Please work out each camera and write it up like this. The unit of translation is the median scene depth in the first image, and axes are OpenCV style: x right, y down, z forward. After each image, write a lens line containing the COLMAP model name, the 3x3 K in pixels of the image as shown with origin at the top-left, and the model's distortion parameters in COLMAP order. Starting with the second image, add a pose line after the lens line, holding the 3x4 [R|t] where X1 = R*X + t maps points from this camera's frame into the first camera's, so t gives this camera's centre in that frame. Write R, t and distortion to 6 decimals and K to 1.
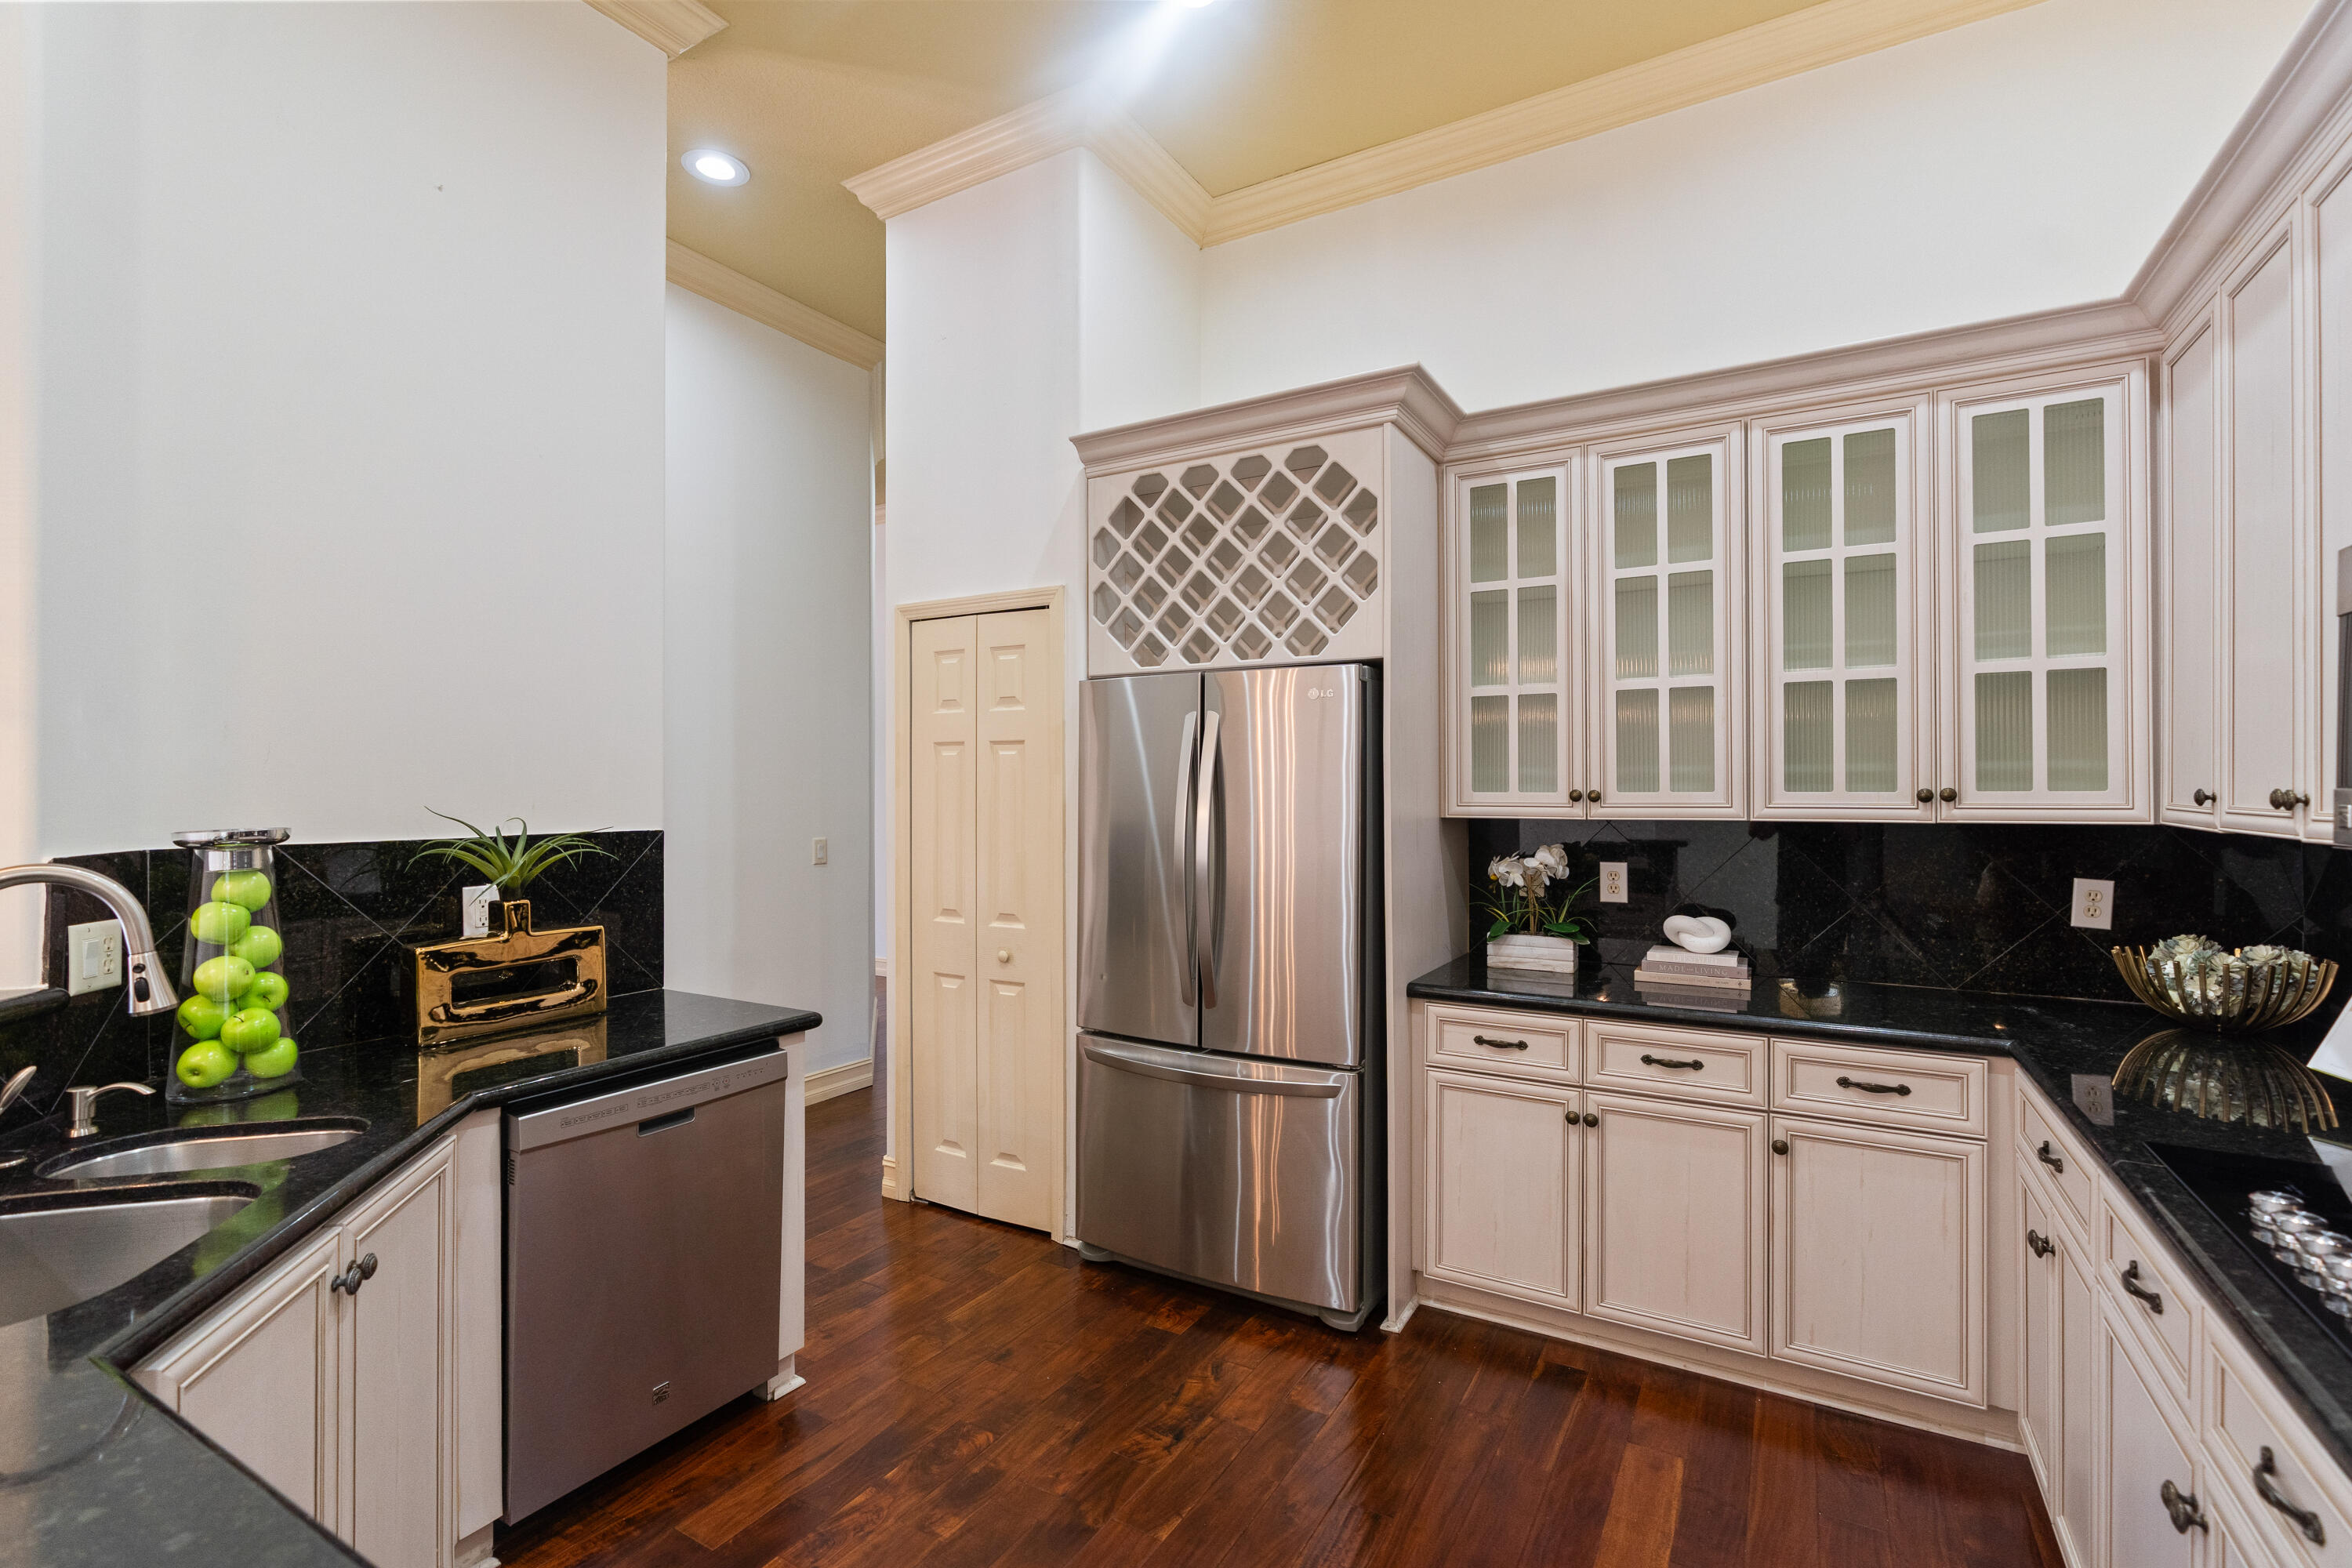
lens RADIAL K [[1073.8, 0, 1176.0], [0, 1073.8, 784.0], [0, 0, 1]] dist [-0.005565, 0.000692]
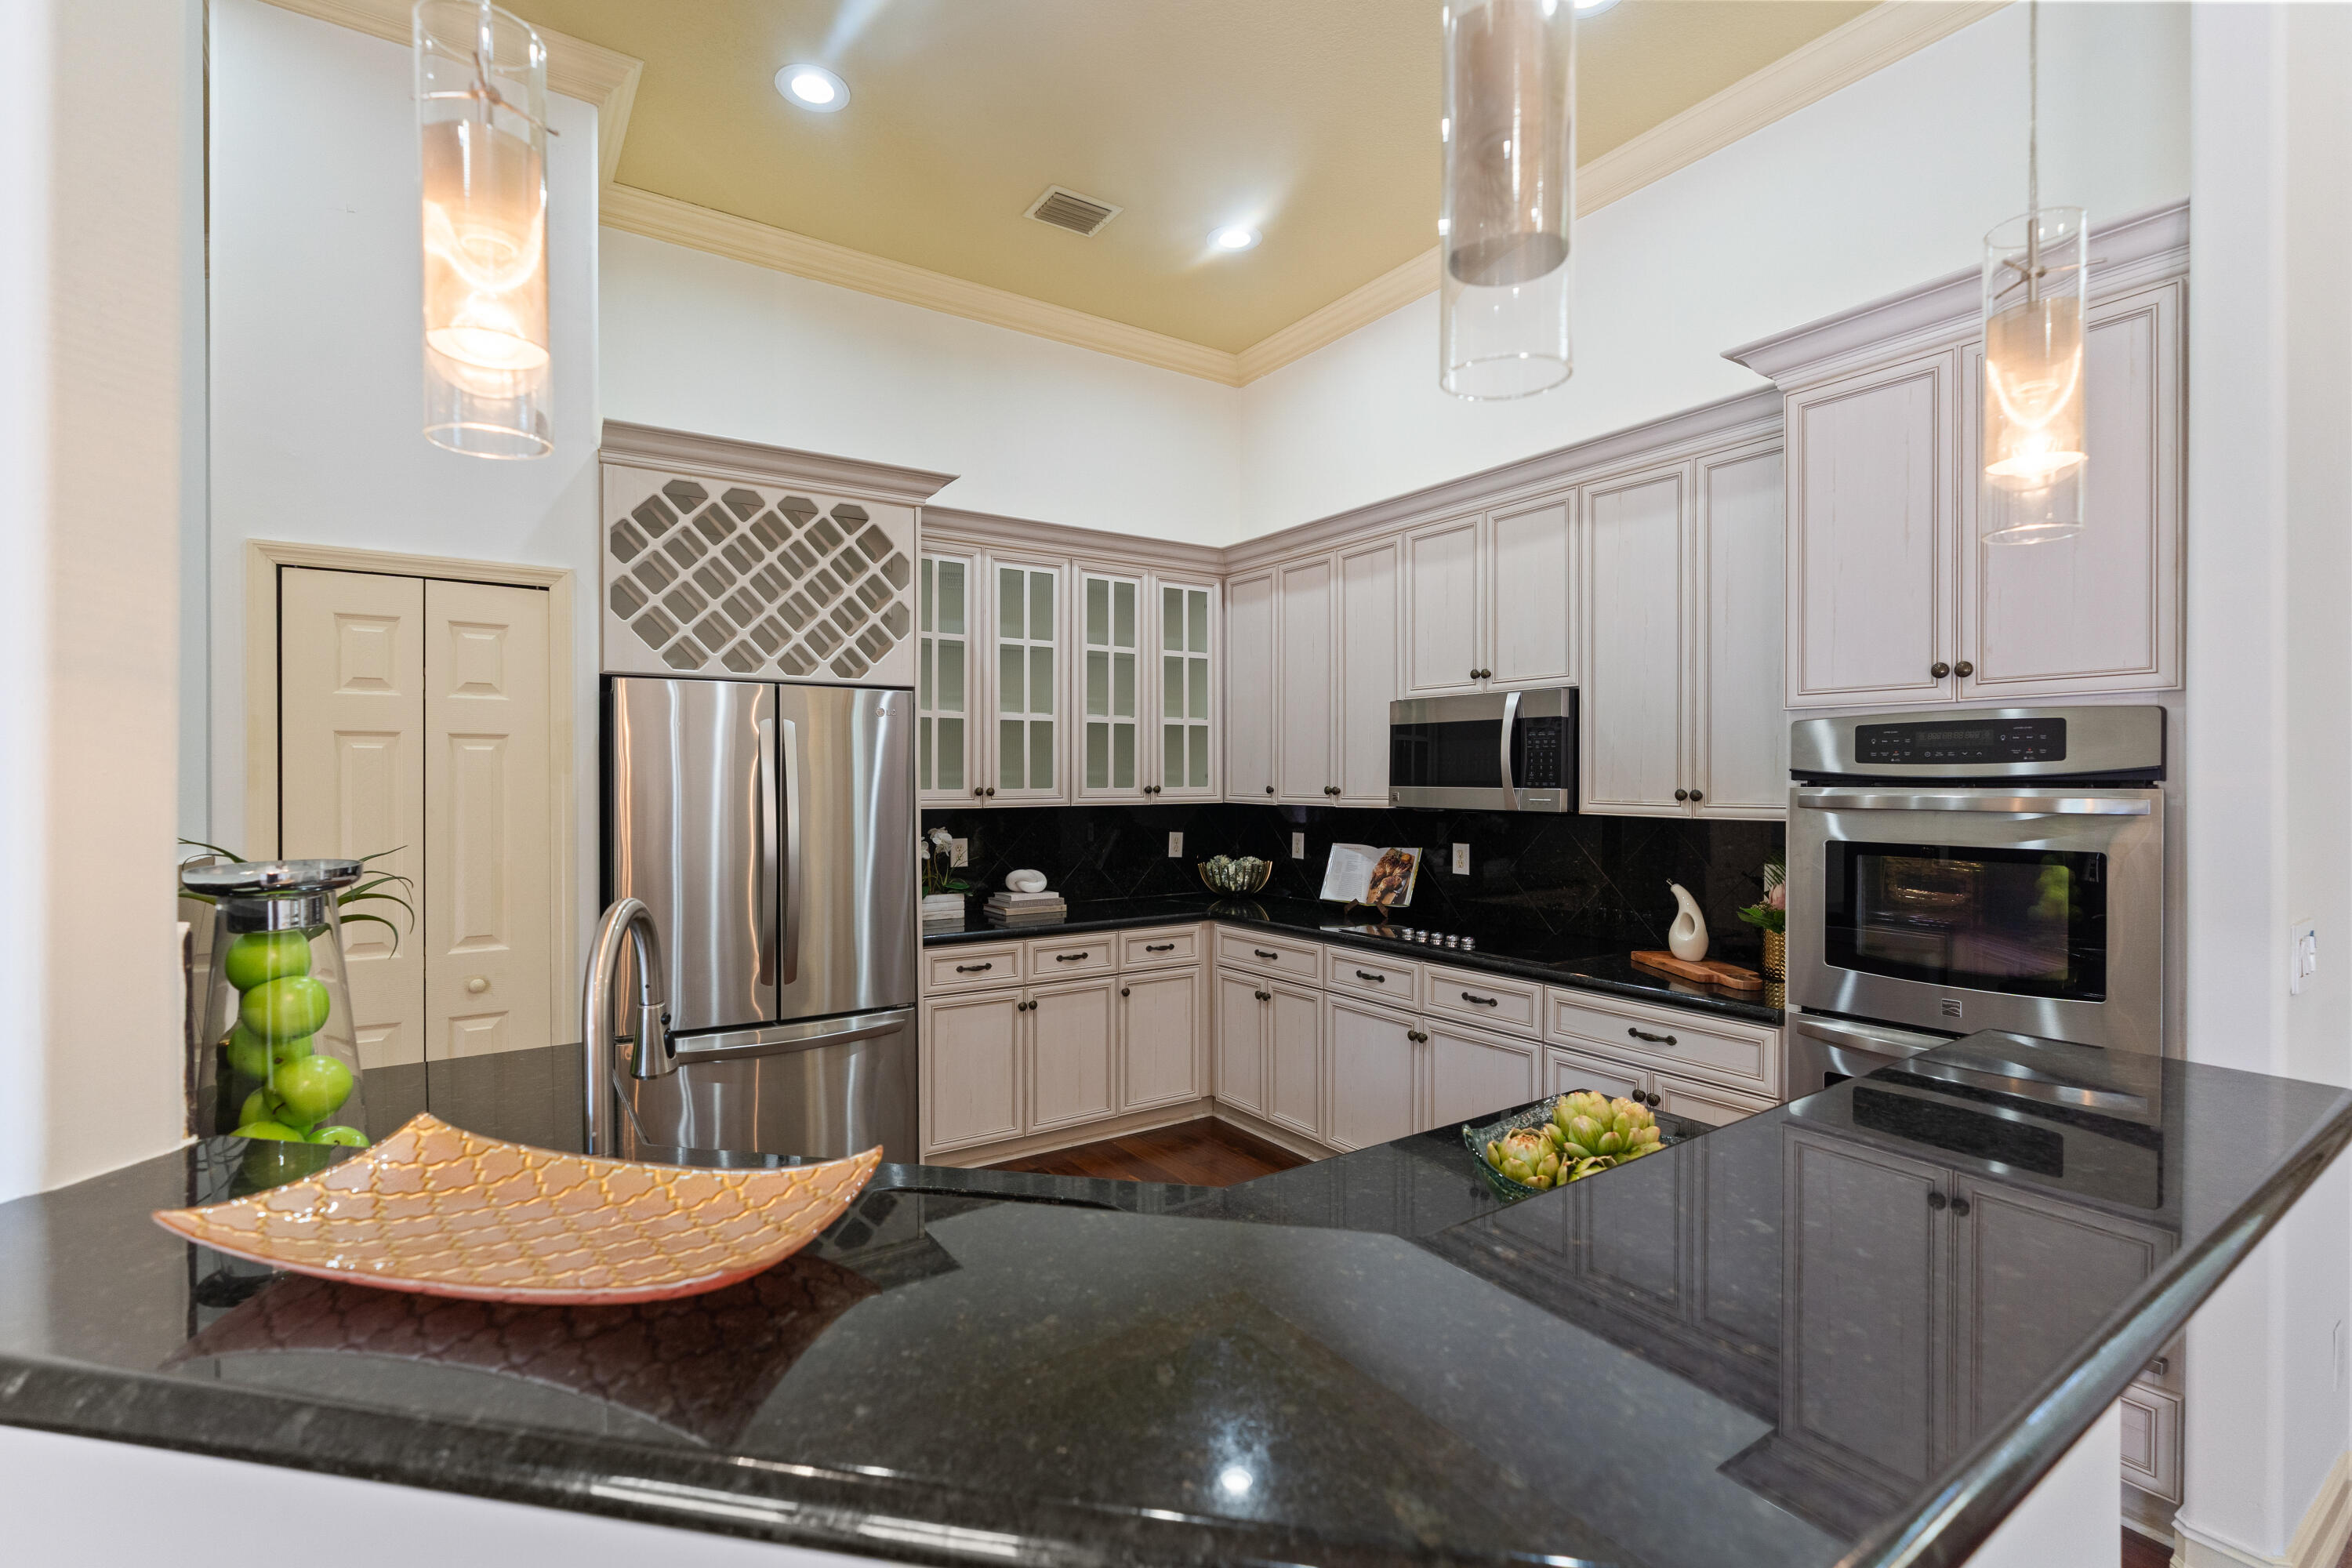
lens RADIAL K [[1073.8, 0, 1176.0], [0, 1073.8, 784.0], [0, 0, 1]] dist [-0.005565, 0.000692]
pose [[0.426652, -0.003625, 0.904409, -0.848143], [-0.003269, 0.999979, 0.005551, -0.008532], [-0.904410, -0.005325, 0.426631, 0.158139]]
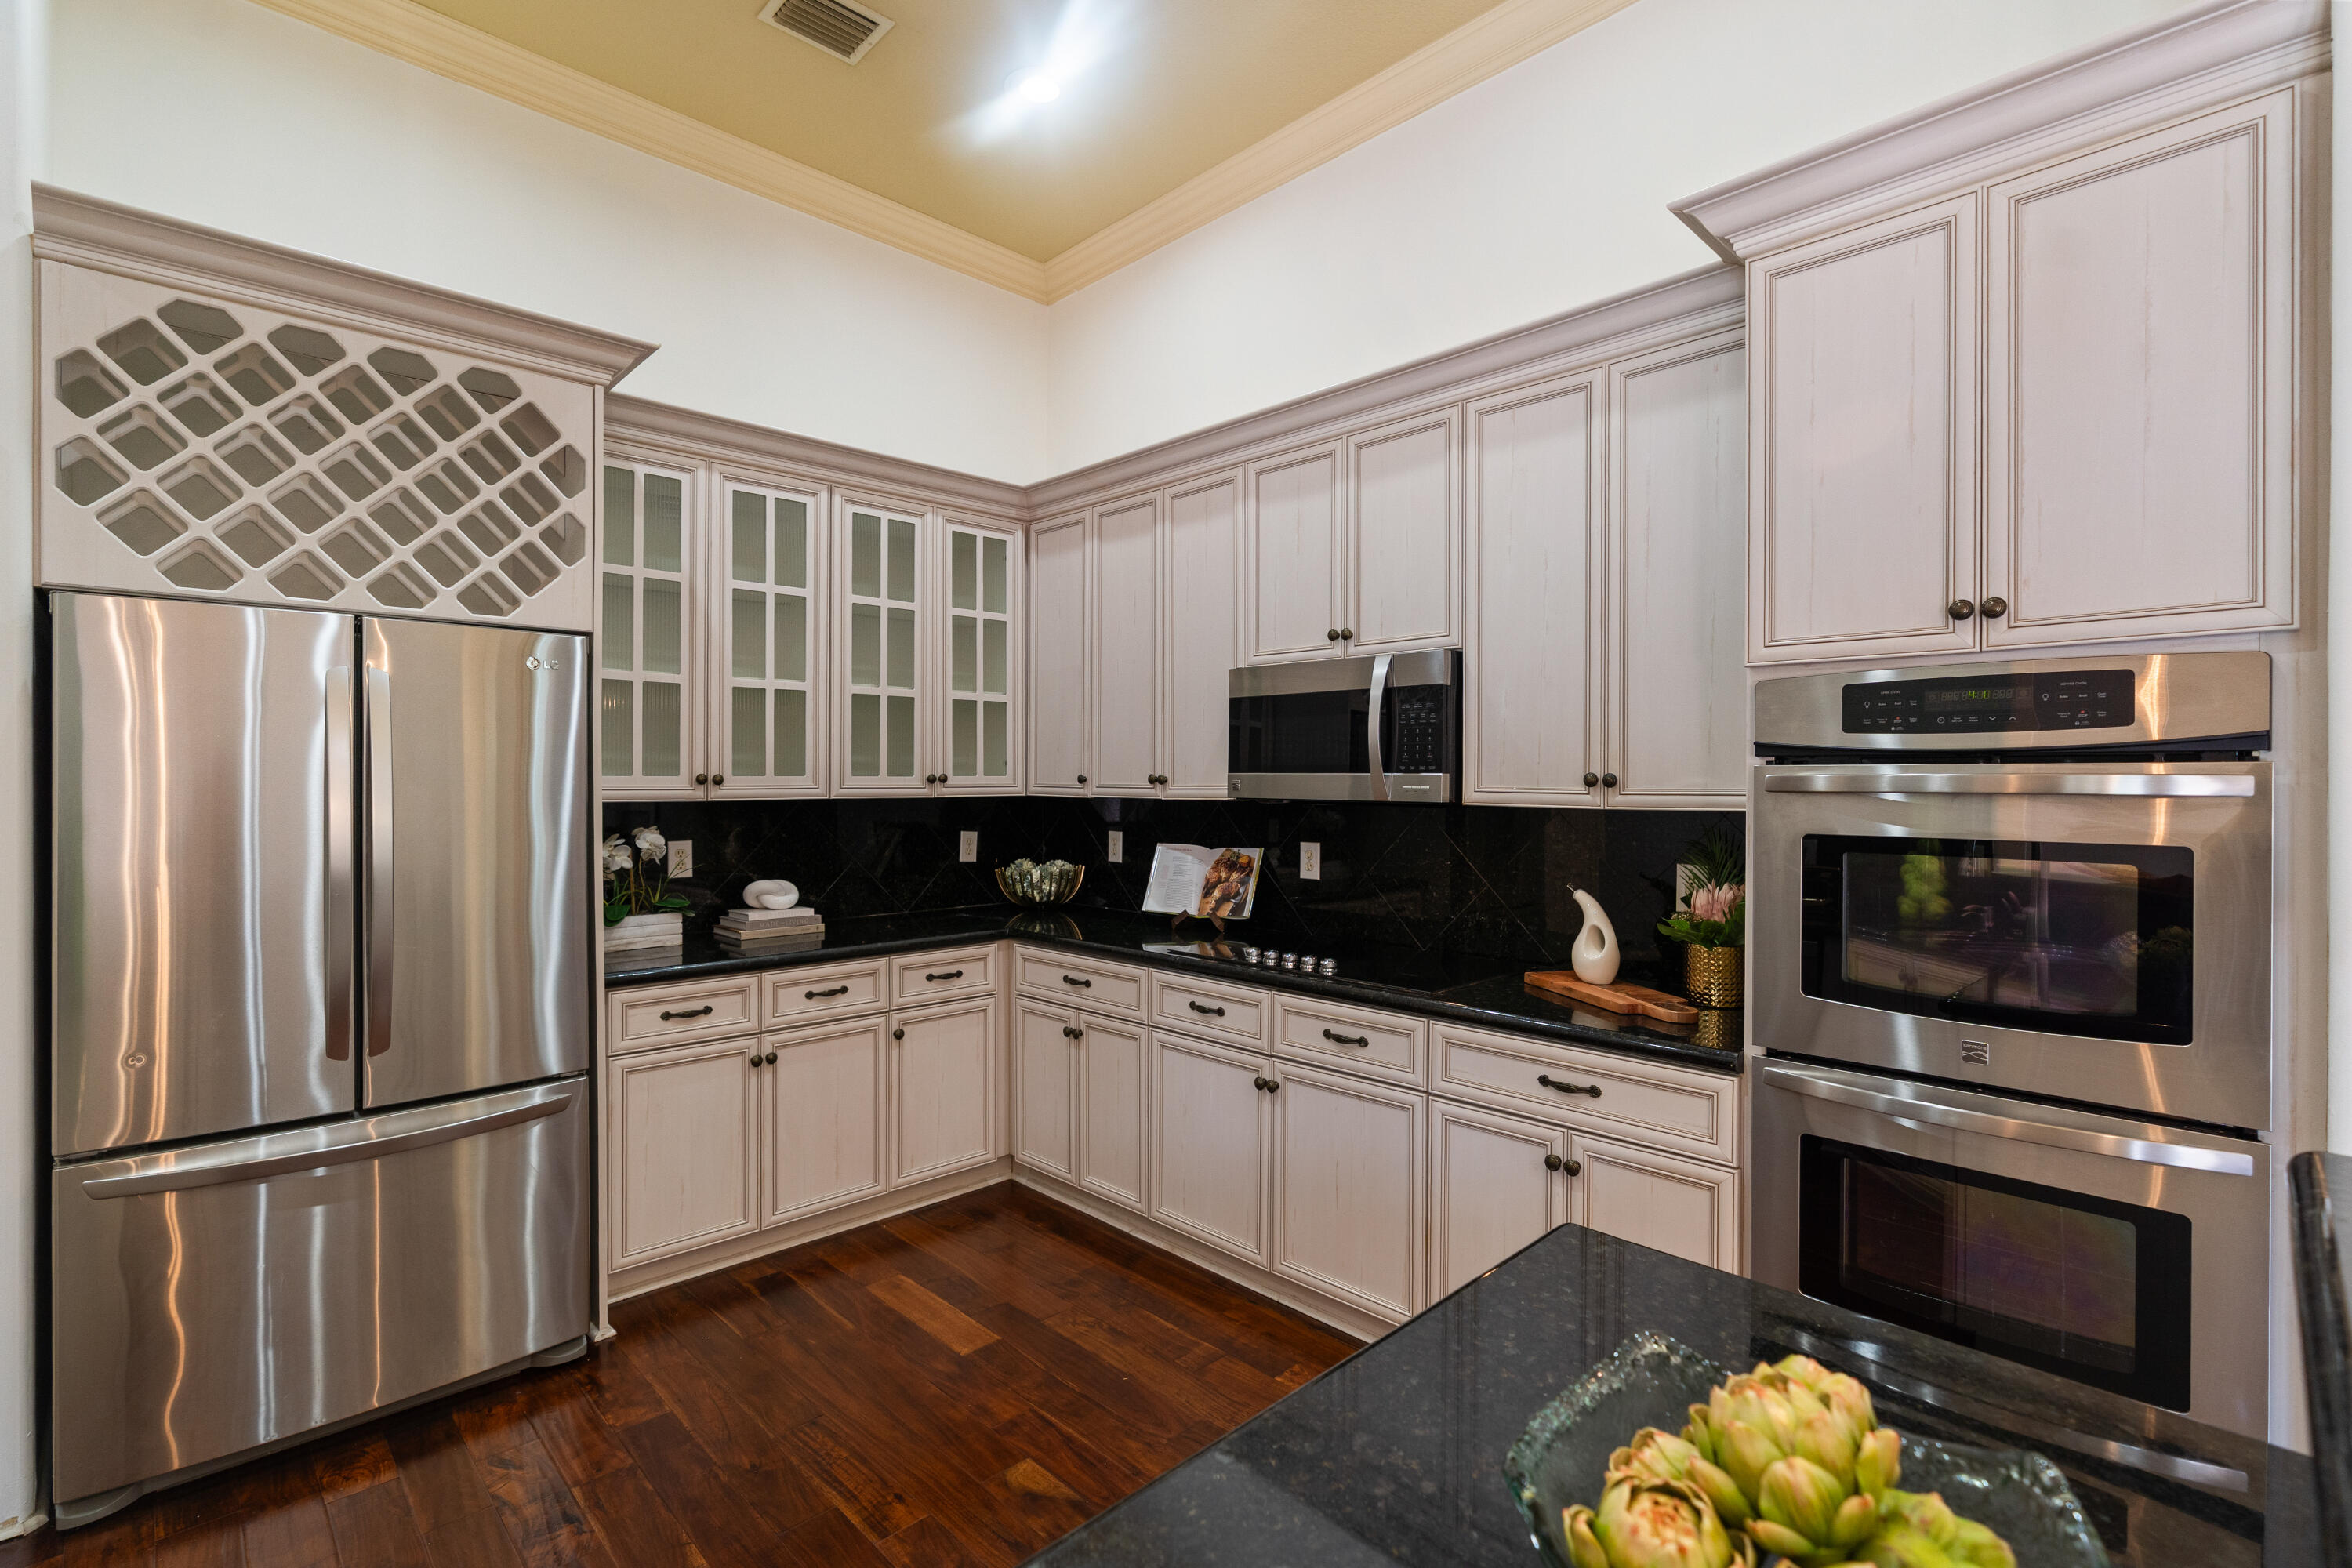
lens RADIAL K [[1073.8, 0, 1176.0], [0, 1073.8, 784.0], [0, 0, 1]] dist [-0.005565, 0.000692]
pose [[0.263237, -0.002331, 0.964728, -0.580810], [-0.005513, 0.999977, 0.003920, 0.008897], [-0.964715, -0.006351, 0.263218, 0.256600]]
